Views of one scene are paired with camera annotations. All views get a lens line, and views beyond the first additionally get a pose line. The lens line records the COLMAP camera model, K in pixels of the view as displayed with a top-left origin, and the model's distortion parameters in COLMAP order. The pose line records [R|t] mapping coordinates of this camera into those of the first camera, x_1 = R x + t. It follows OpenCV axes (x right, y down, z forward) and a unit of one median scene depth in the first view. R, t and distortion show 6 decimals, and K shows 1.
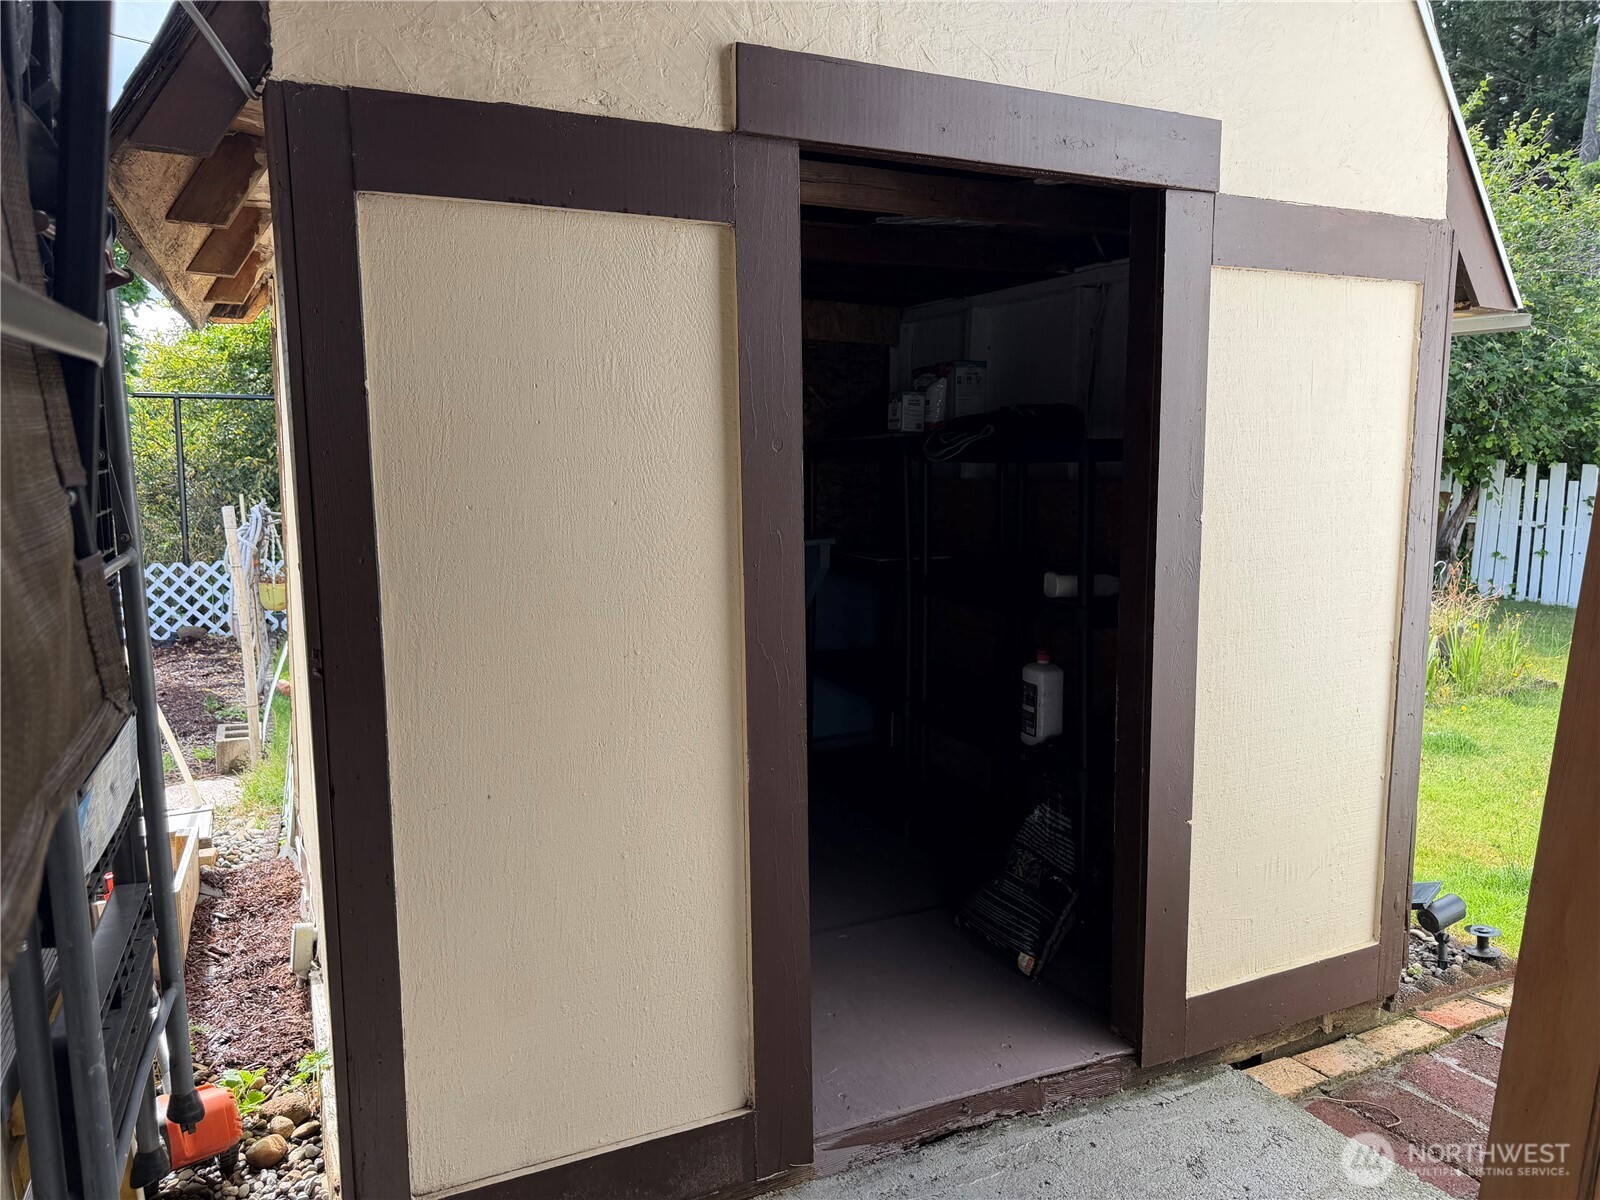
lens RADIAL K [[1118.5, 0, 800.0], [0, 1118.5, 600.0], [0, 0, 1]] dist [0.091331, -0.127452]
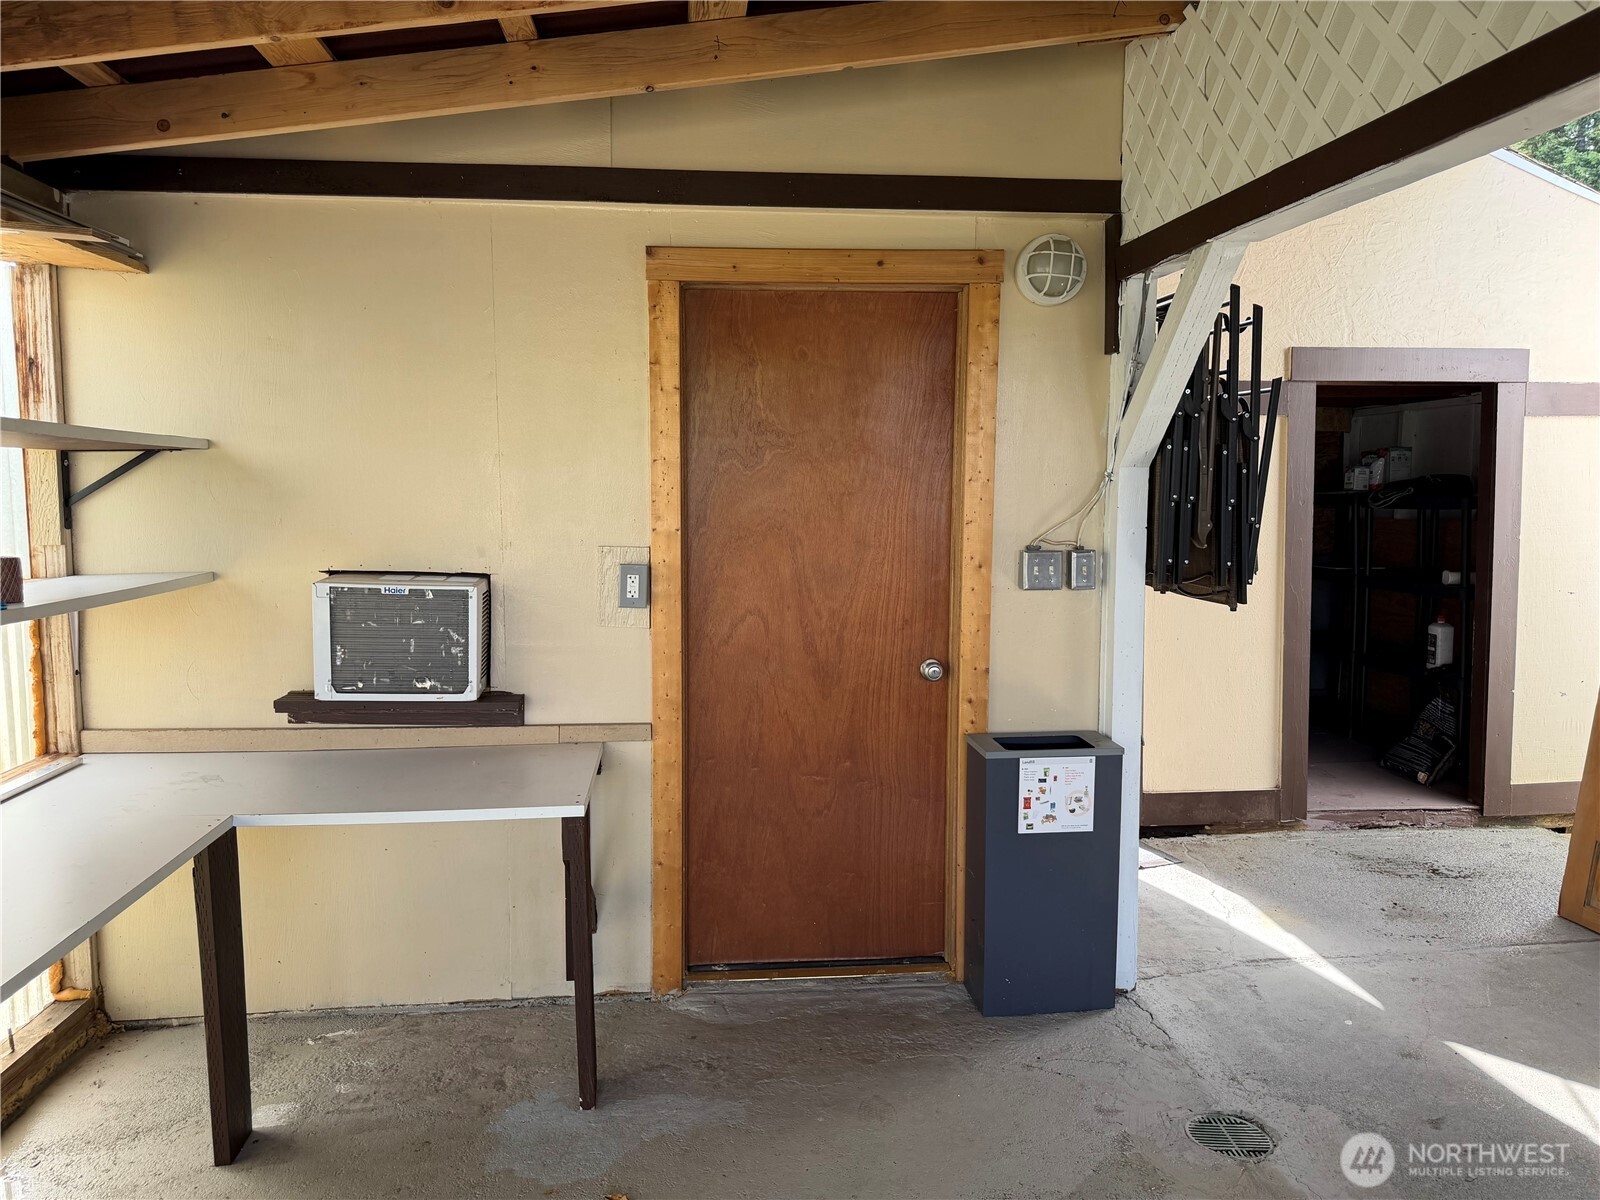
lens RADIAL K [[1123.6, 0, 800.0], [0, 1123.6, 600.0], [0, 0, 1]] dist [0.002285, -0.009499]
pose [[0.938080, 0.027333, -0.345338, -0.121742], [-0.040753, 0.998667, -0.031661, 0.120326], [0.344013, 0.043774, 0.937944, -1.023230]]
